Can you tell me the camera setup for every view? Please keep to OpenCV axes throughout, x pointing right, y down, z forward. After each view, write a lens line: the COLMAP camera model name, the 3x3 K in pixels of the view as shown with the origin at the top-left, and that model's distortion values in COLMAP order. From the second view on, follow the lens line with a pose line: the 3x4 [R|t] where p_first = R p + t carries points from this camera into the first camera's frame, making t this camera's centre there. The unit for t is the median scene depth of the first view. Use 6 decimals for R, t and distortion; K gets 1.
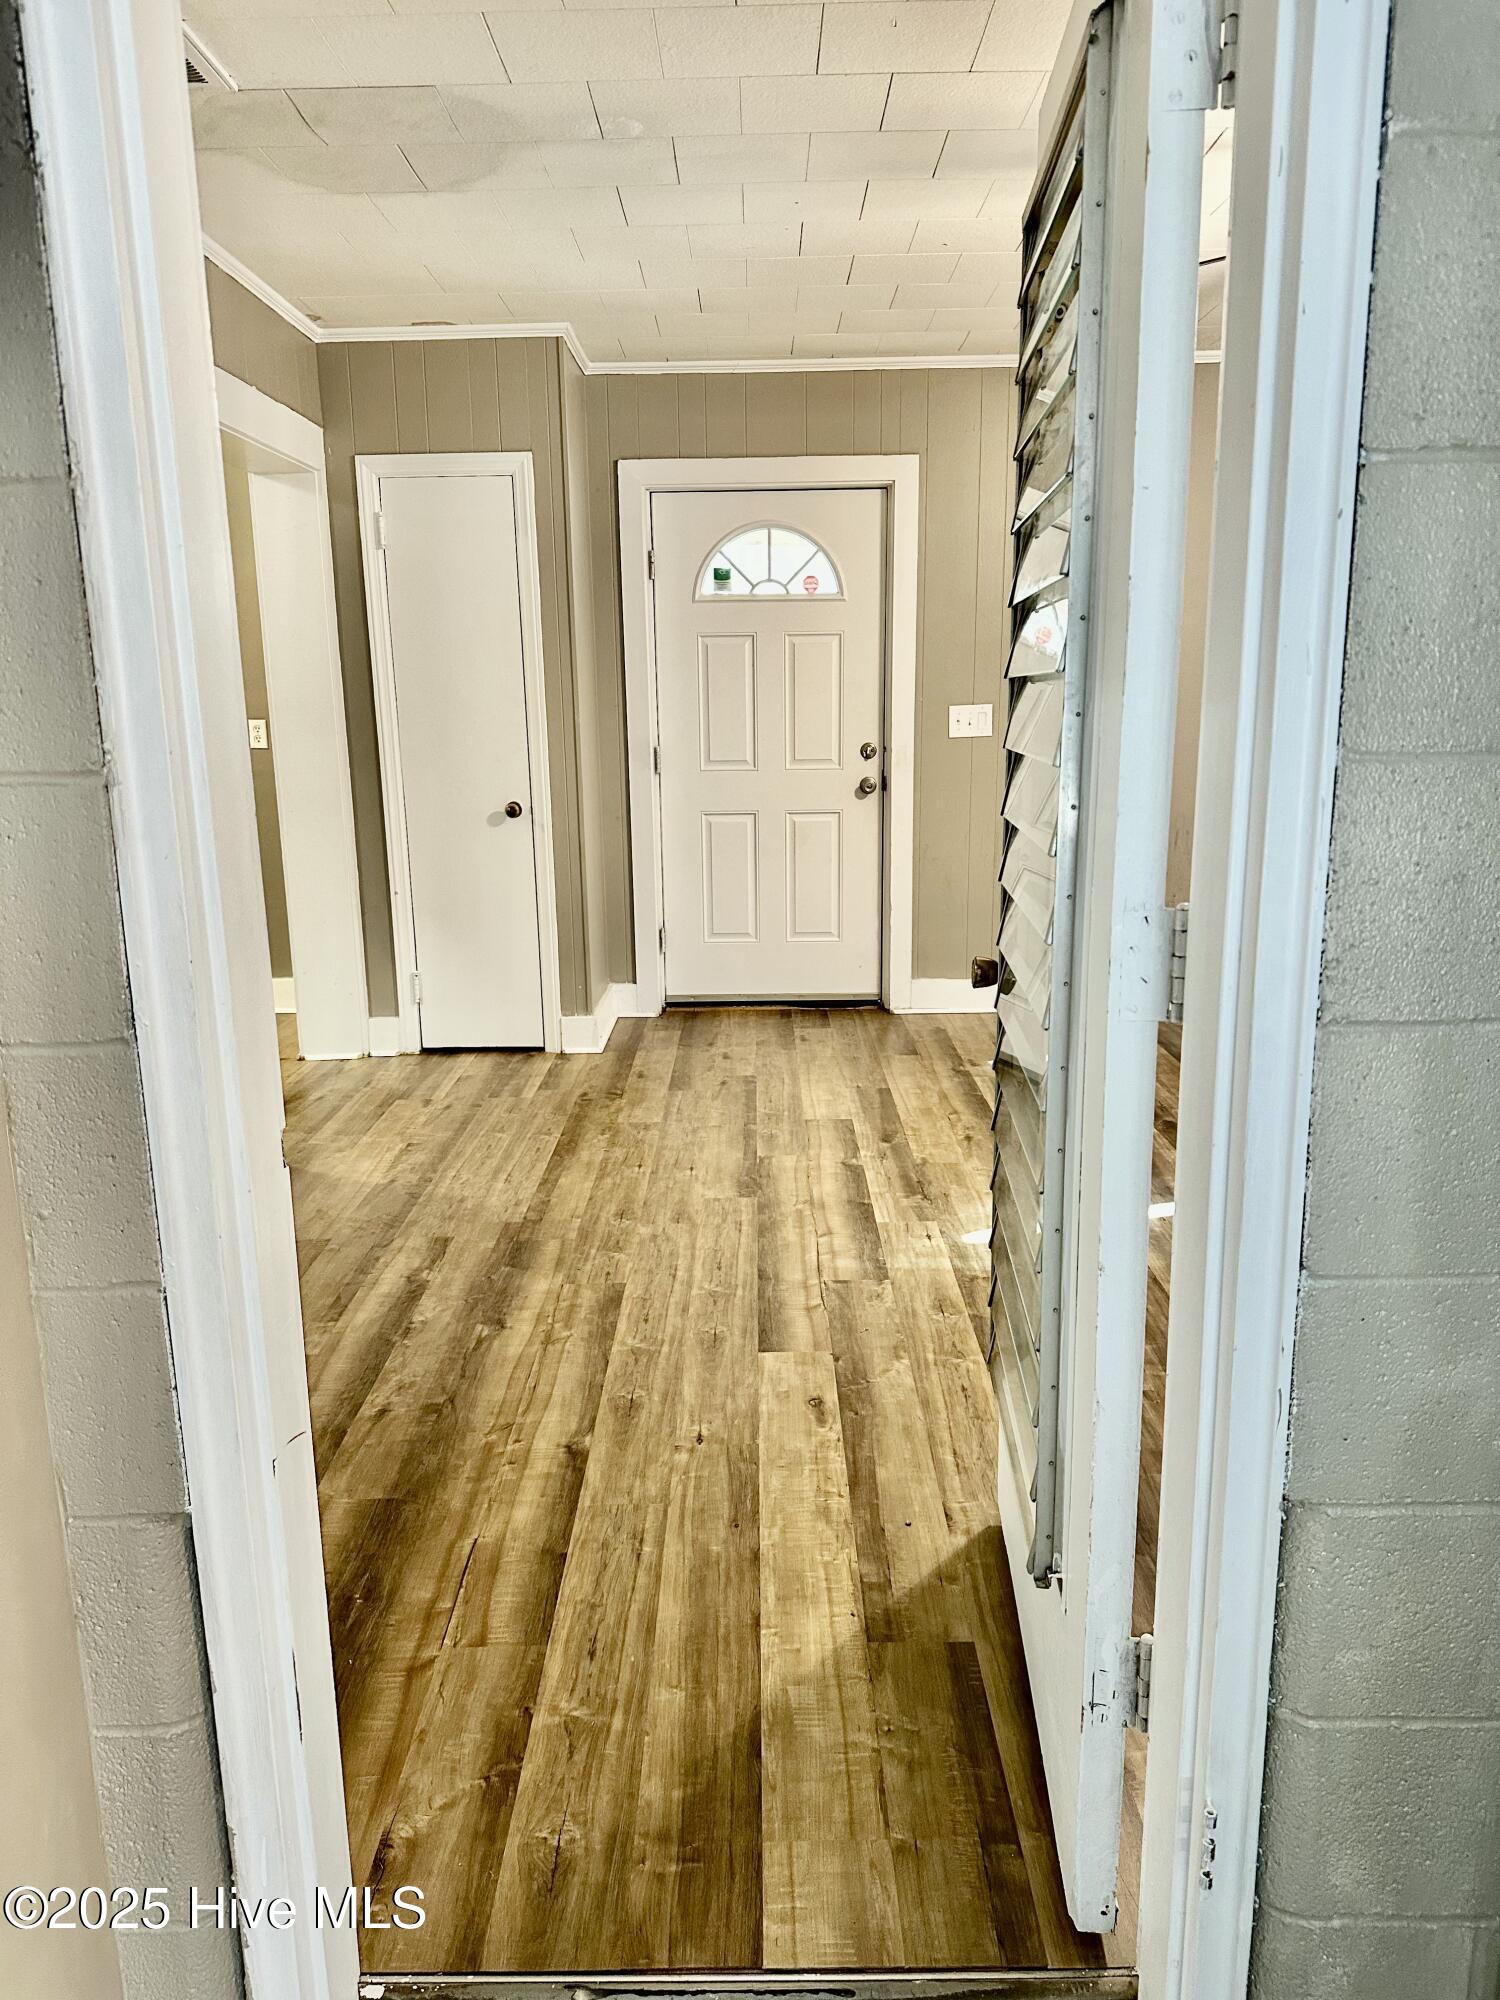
lens RADIAL K [[1432.9, 0, 752.2], [0, 1432.9, 1012.2], [0, 0, 1]] dist [0.068211, -0.075271]
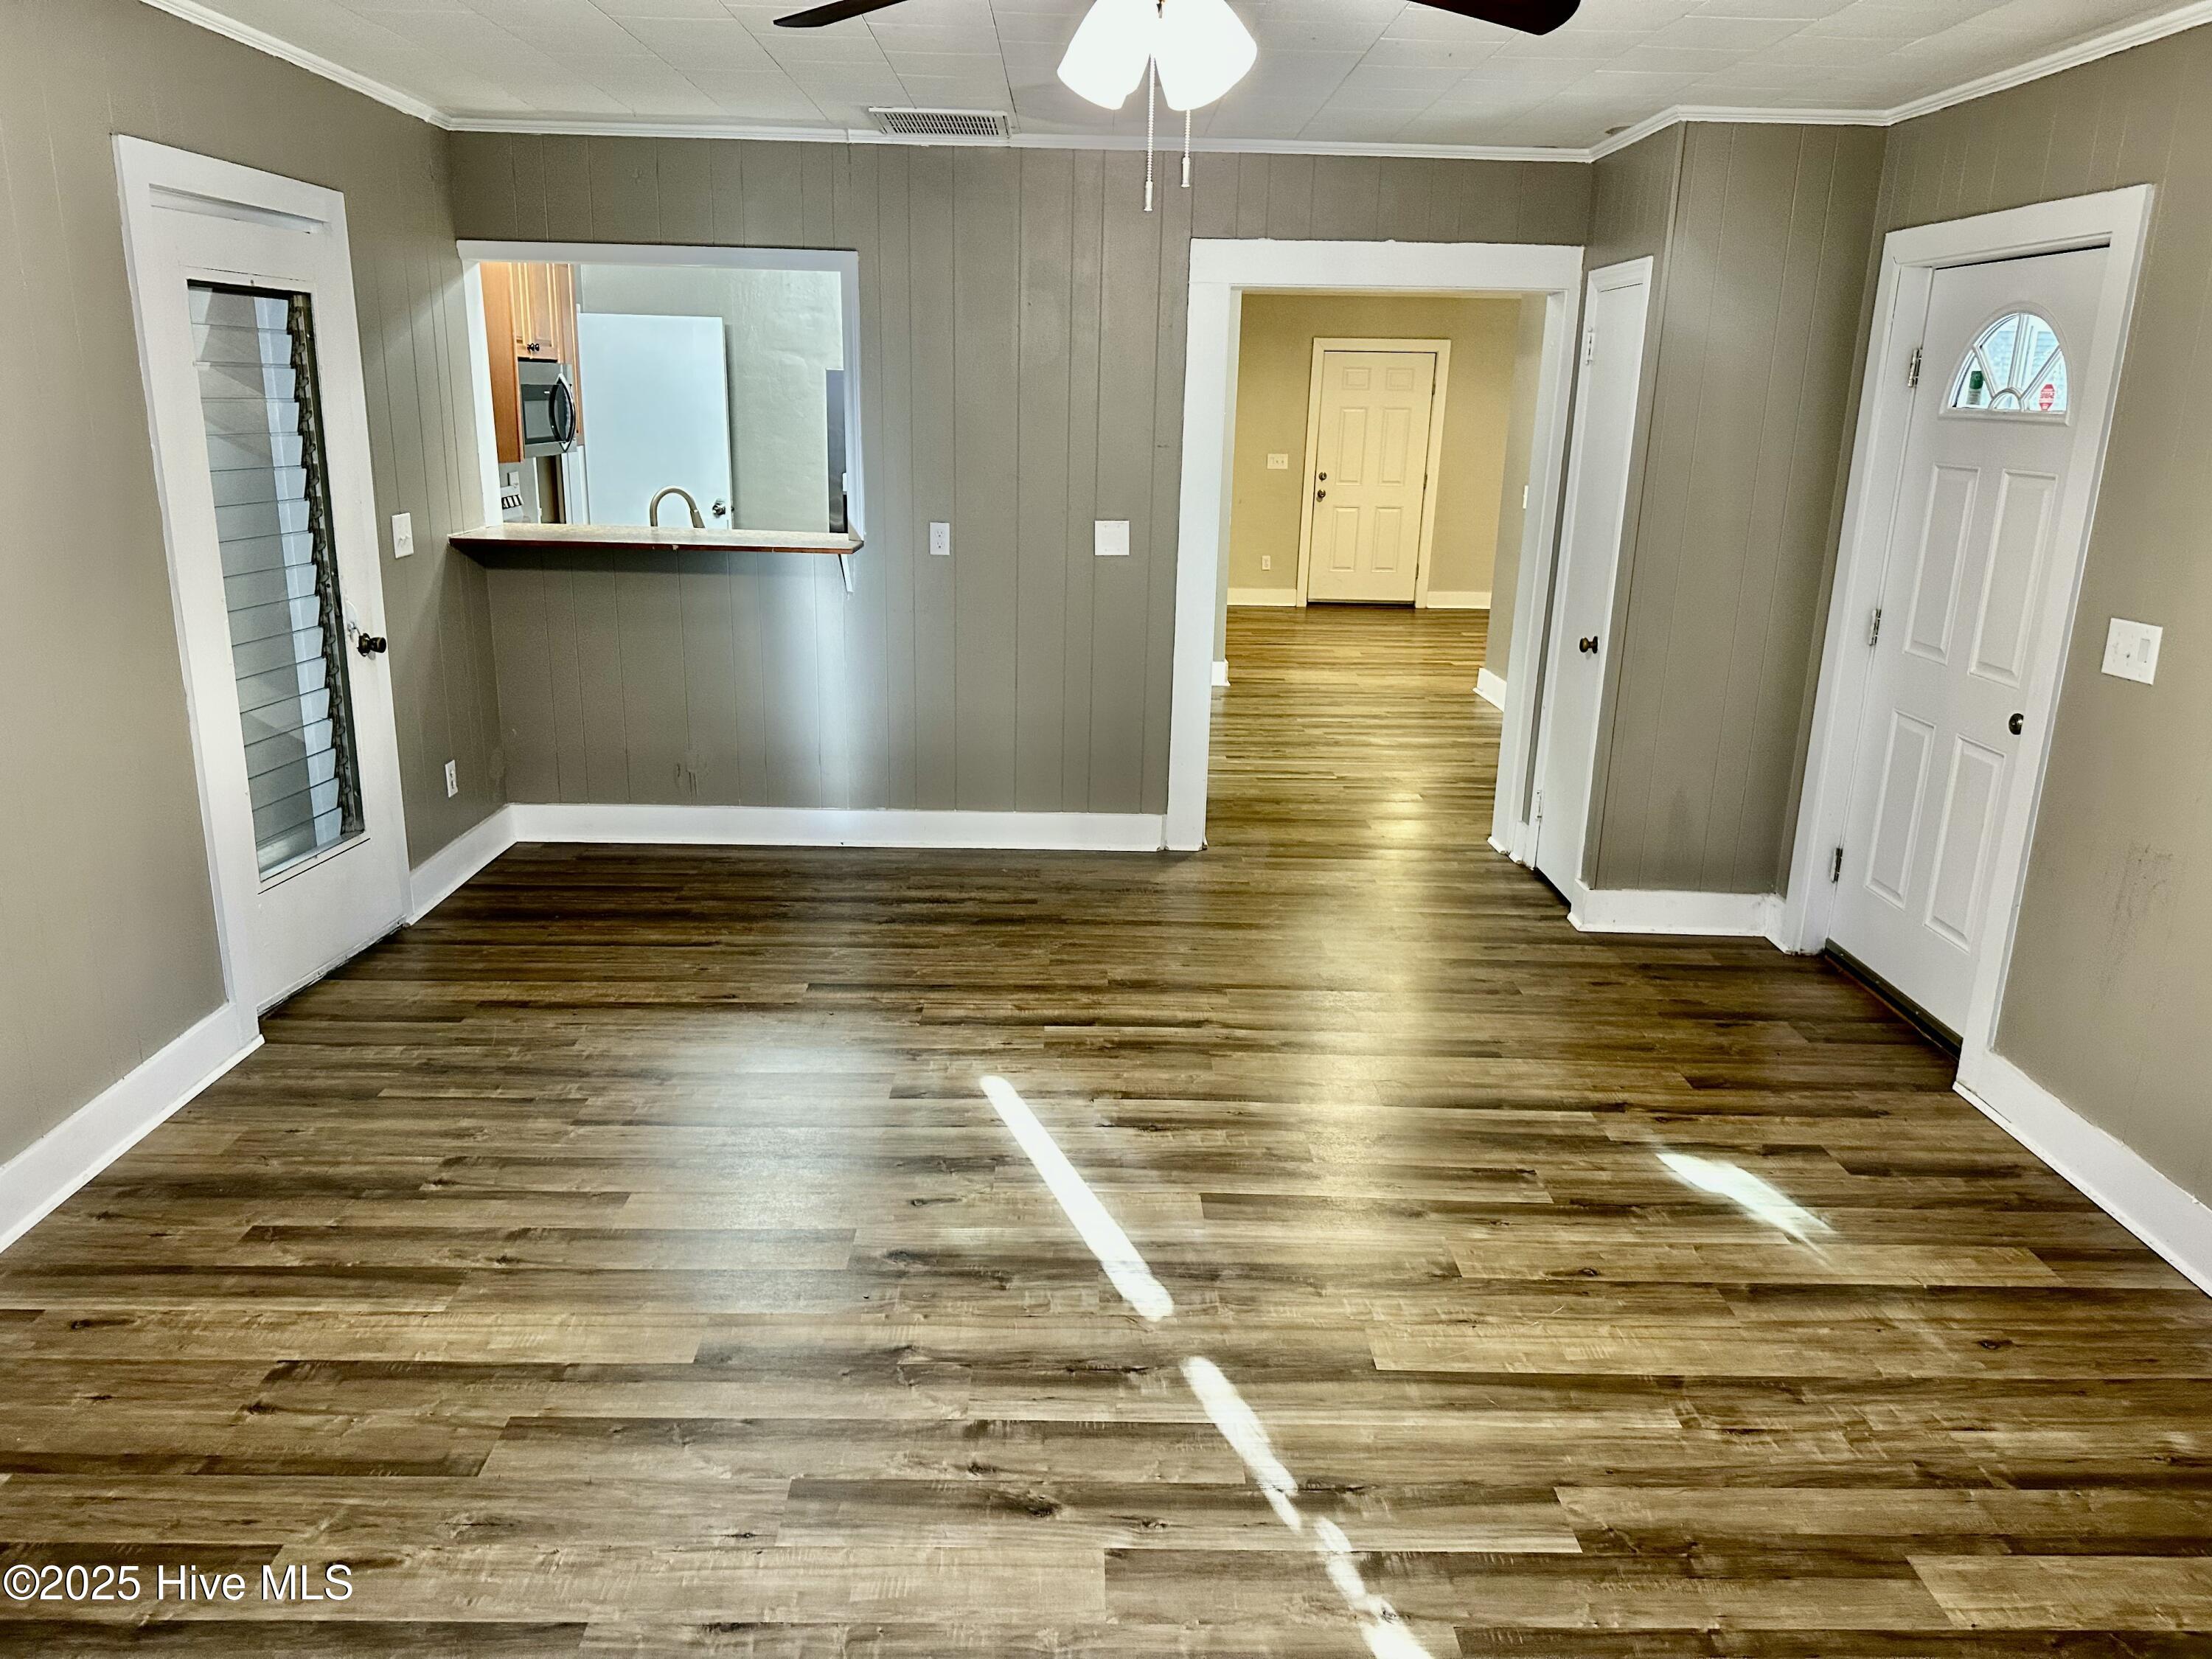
lens RADIAL K [[1584.8, 0, 1061.5], [0, 1584.8, 783.3], [0, 0, 1]] dist [0.068211, -0.075271]
pose [[-0.018124, 0.254806, -0.966822, 1.041707], [-0.240017, 0.937597, 0.251603, -0.286632], [0.970600, 0.236614, 0.044164, 0.798513]]
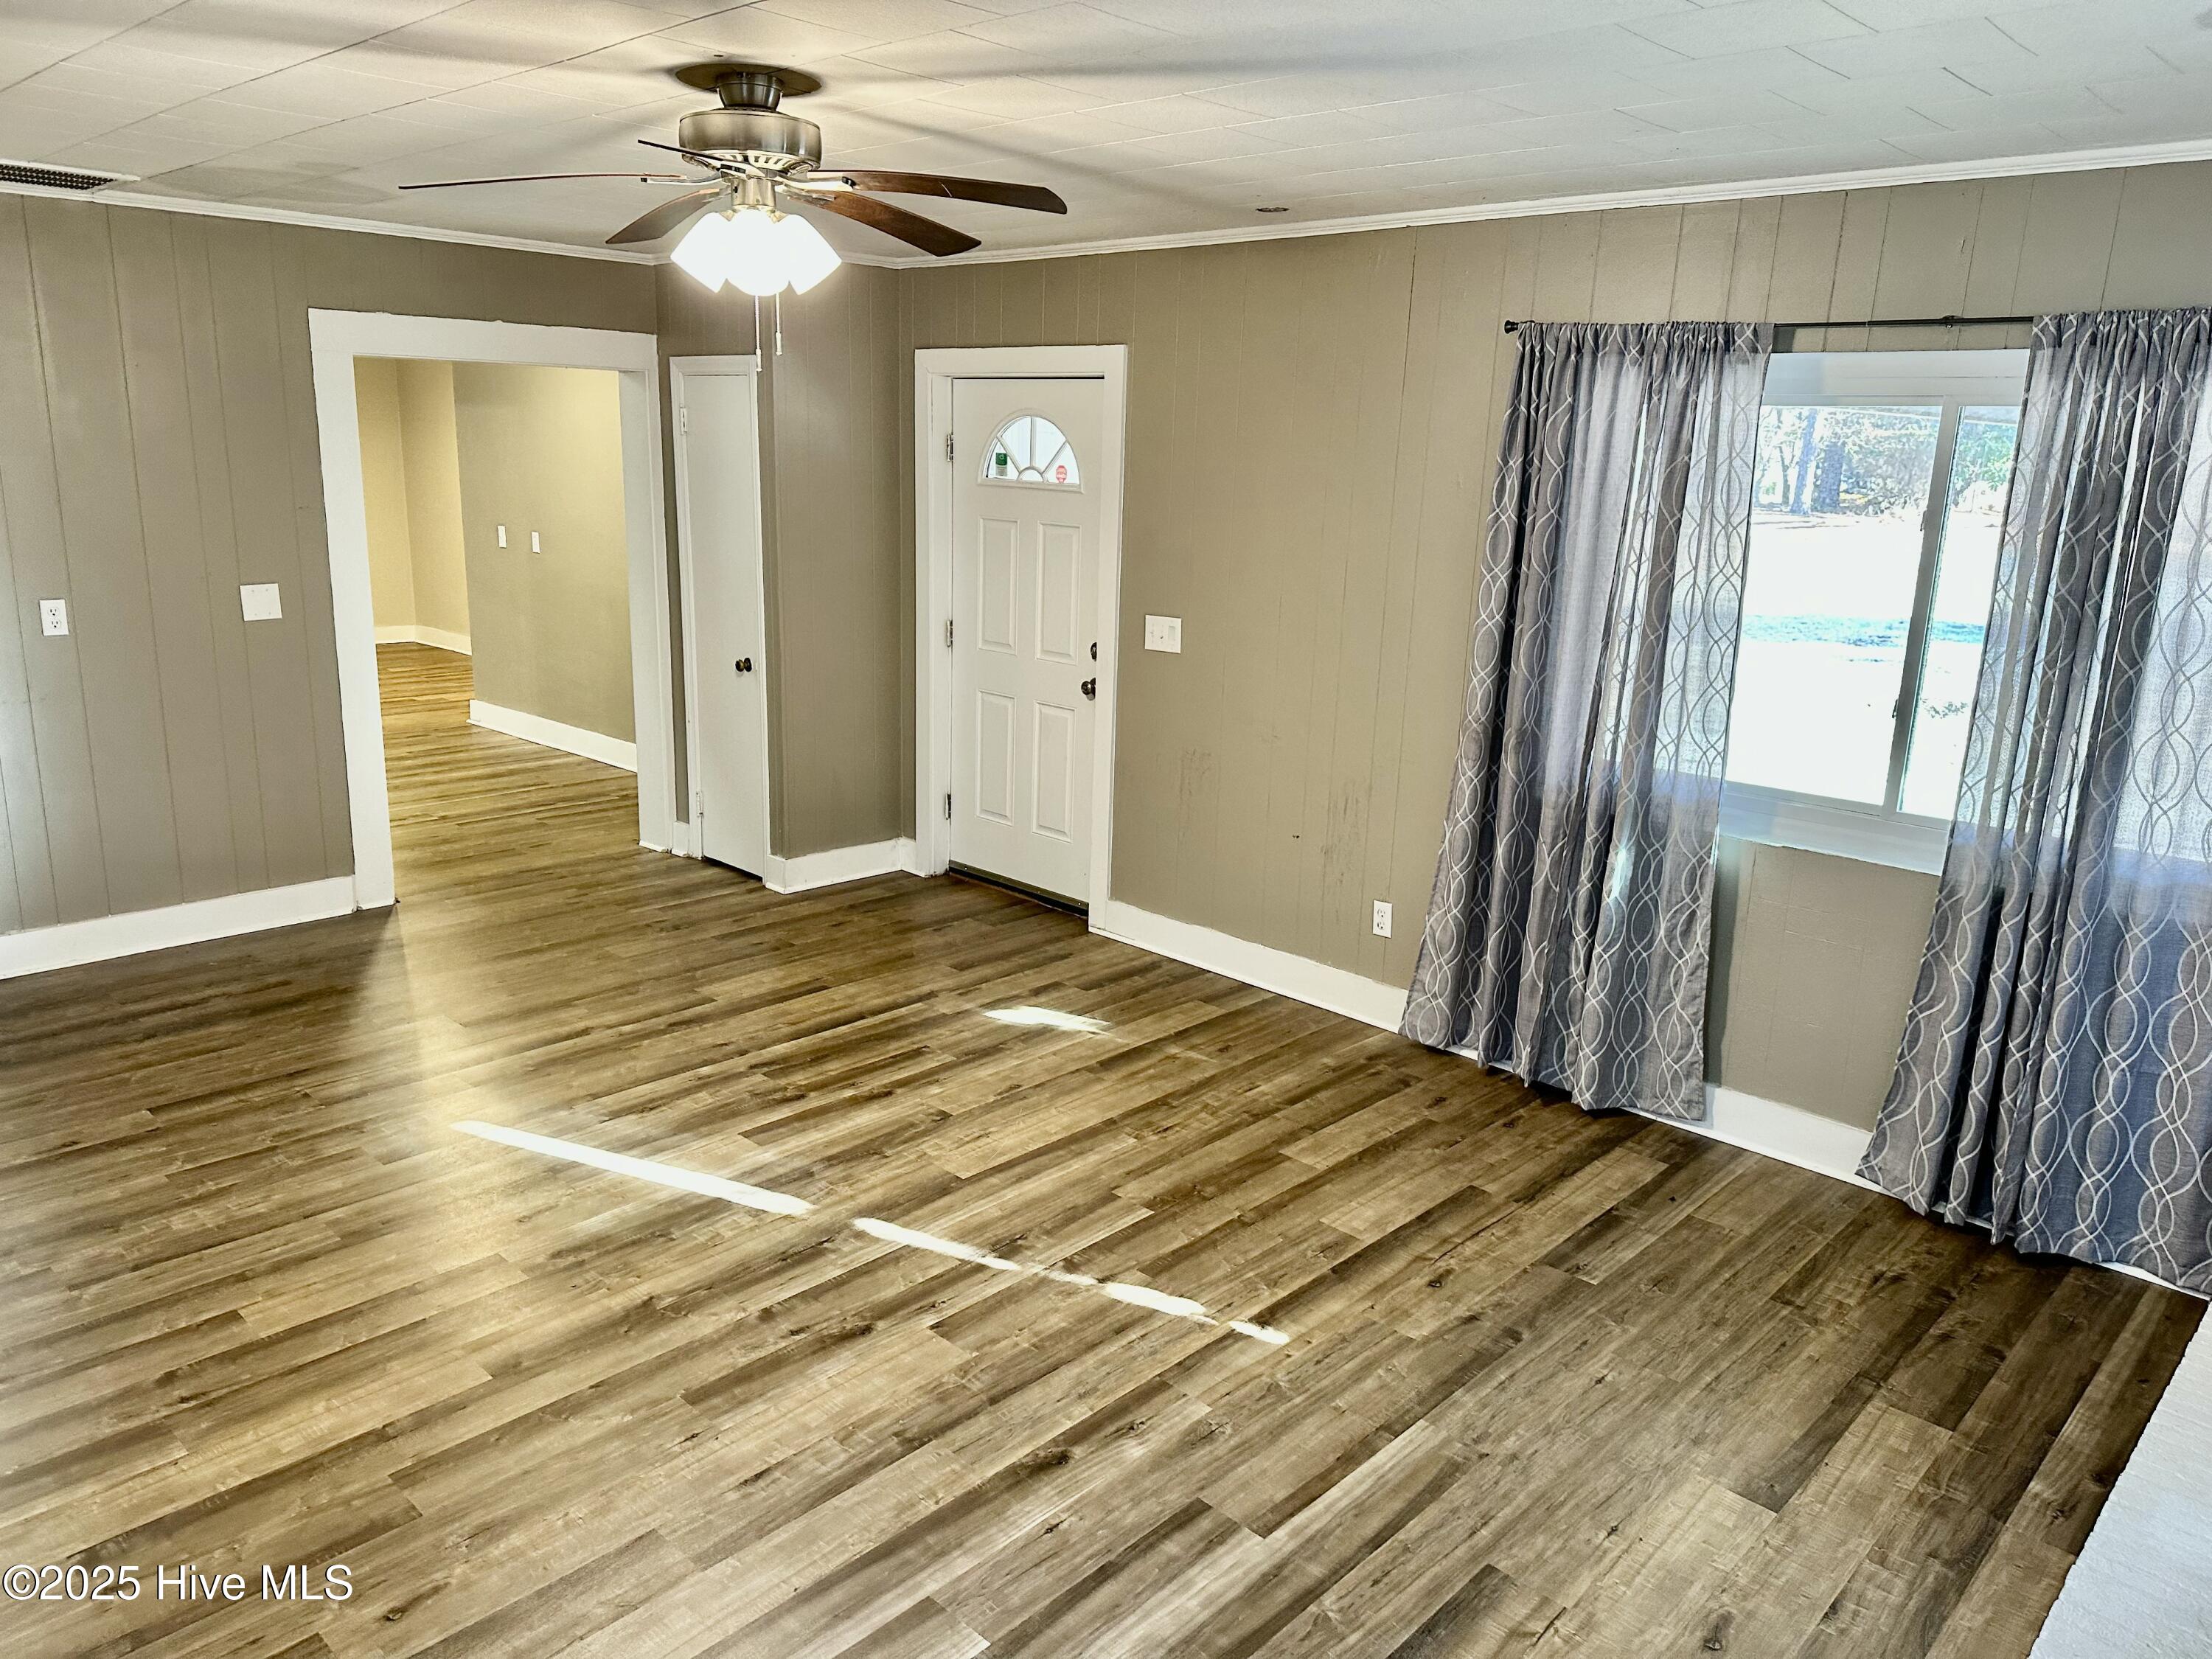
lens RADIAL K [[1584.8, 0, 1109.7], [0, 1584.8, 808.2], [0, 0, 1]] dist [0.068211, -0.075271]
pose [[0.707787, 0.192760, -0.679618, 1.116802], [-0.193490, 0.978160, 0.075926, -0.223132], [0.679411, 0.077760, 0.729626, 0.359188]]
